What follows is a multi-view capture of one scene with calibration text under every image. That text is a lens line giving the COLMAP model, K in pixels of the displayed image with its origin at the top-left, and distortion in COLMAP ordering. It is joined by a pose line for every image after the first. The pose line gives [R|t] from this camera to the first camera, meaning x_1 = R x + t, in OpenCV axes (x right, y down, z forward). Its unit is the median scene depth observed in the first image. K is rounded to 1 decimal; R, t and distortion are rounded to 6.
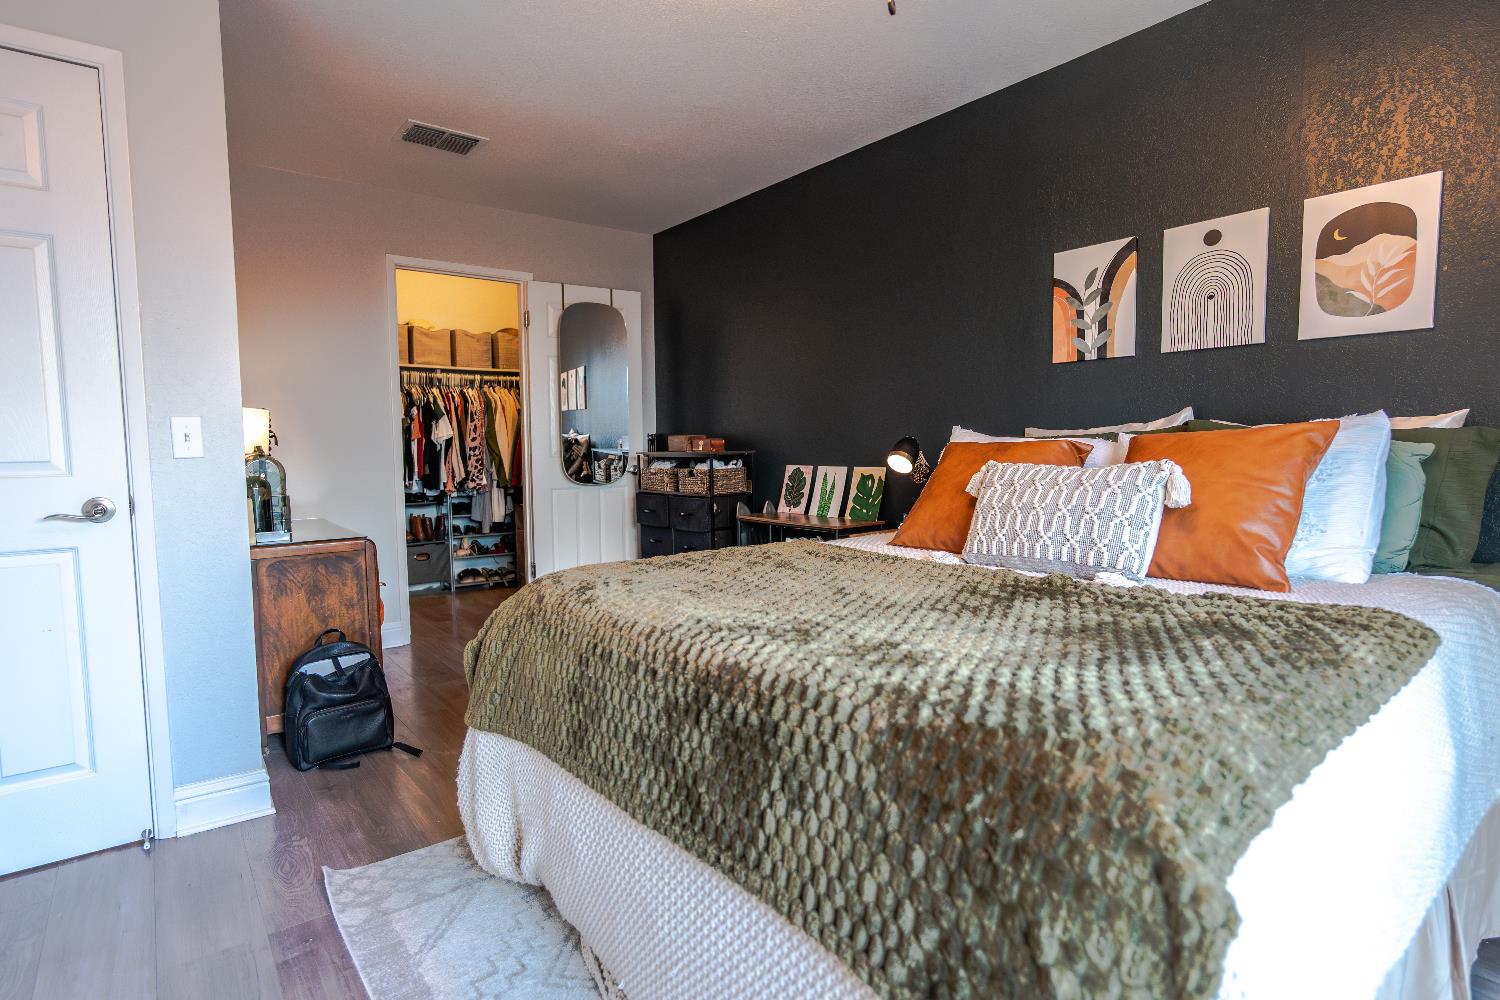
lens RADIAL K [[752.9, 0, 758.9], [0, 752.9, 494.8], [0, 0, 1]] dist [-0.004219, 0.000158]
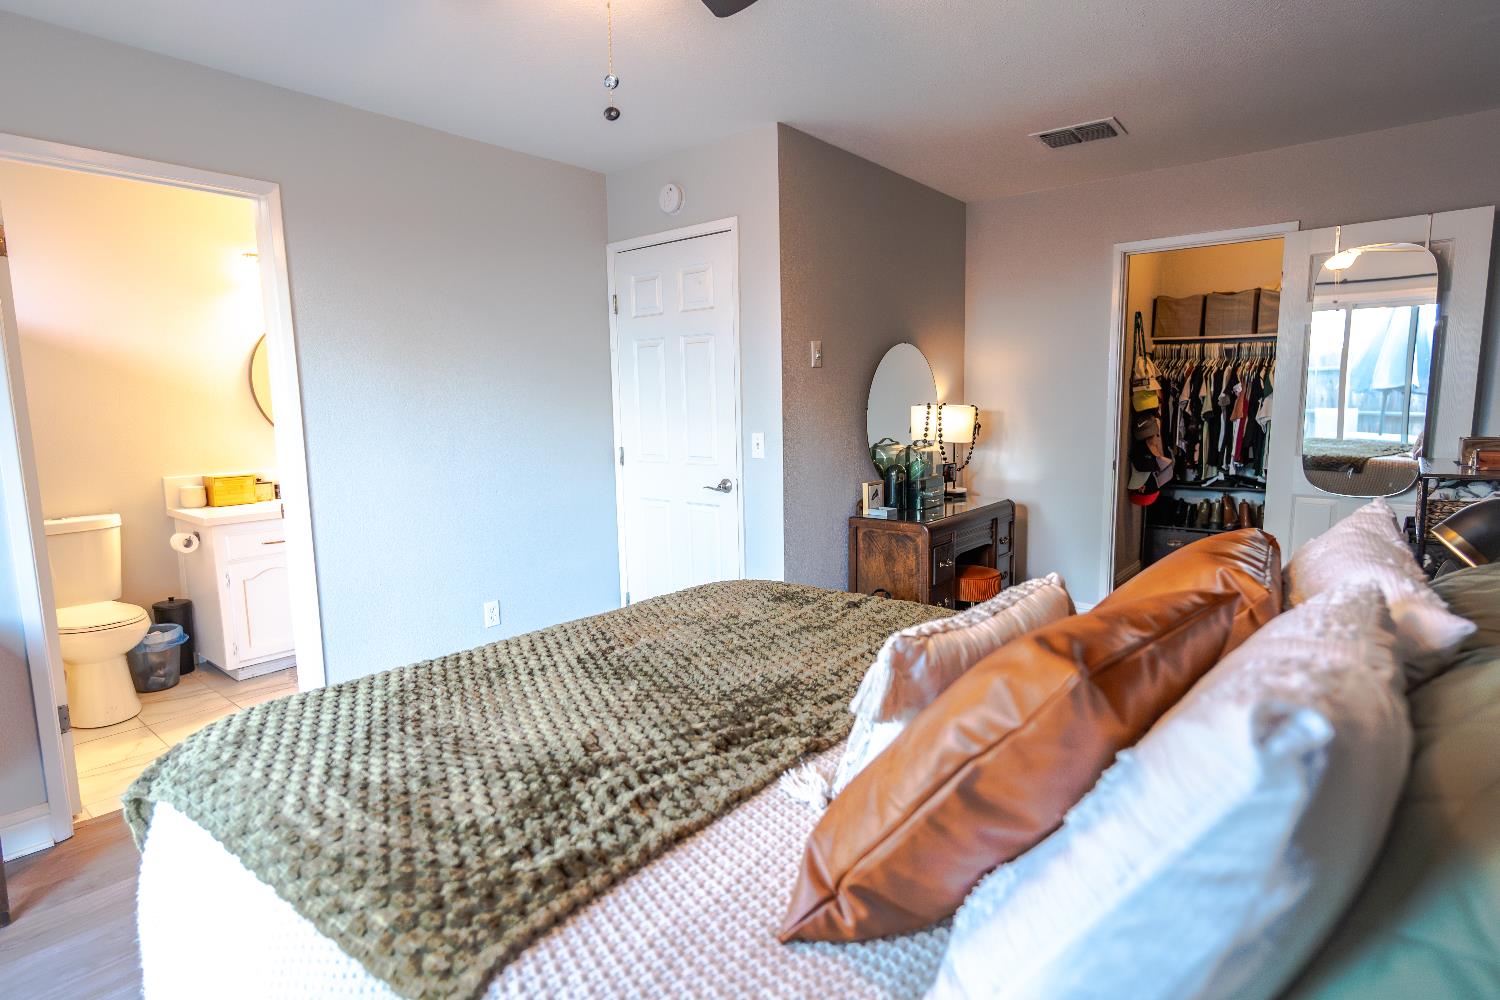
lens RADIAL K [[764.5, 0, 750.0], [0, 764.5, 500.0], [0, 0, 1]] dist [-0.000141, 0.001366]
pose [[0.237627, 0.136797, -0.961676, 0.966798], [-0.058743, 0.990245, 0.126346, -0.195697], [0.969579, 0.026469, 0.243345, 0.681359]]
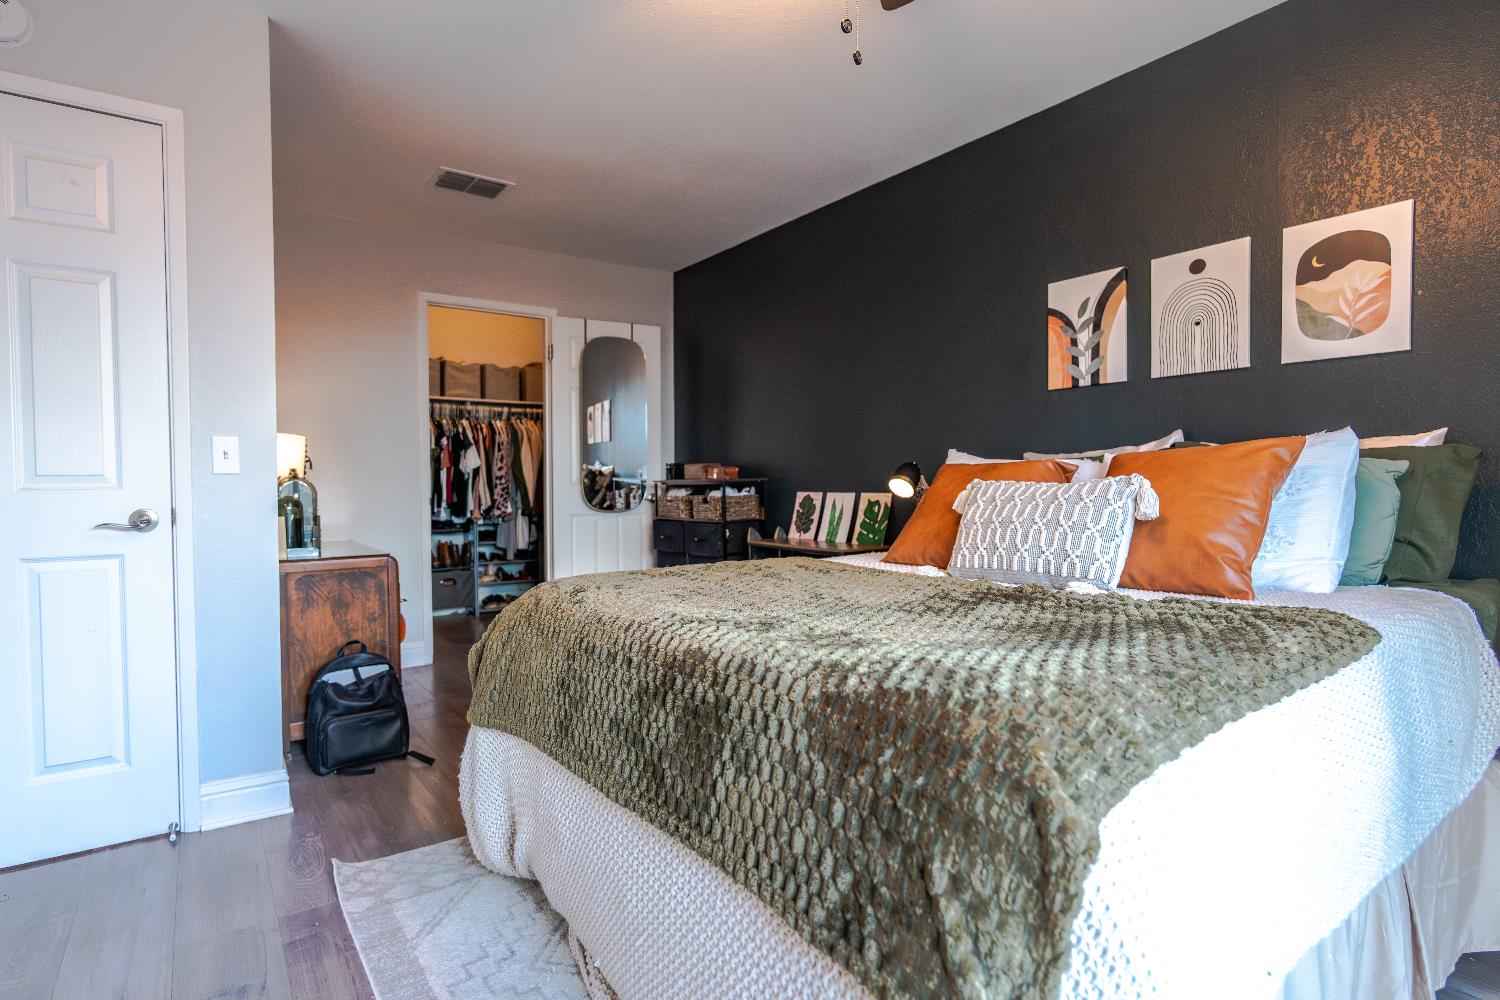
lens RADIAL K [[752.9, 0, 758.9], [0, 752.9, 494.8], [0, 0, 1]] dist [-0.004219, 0.000158]
pose [[0.999119, 0.003431, -0.041834, 0.064363], [-0.005508, 0.998753, -0.049622, 0.036086], [0.041611, 0.049809, 0.997892, -0.057352]]
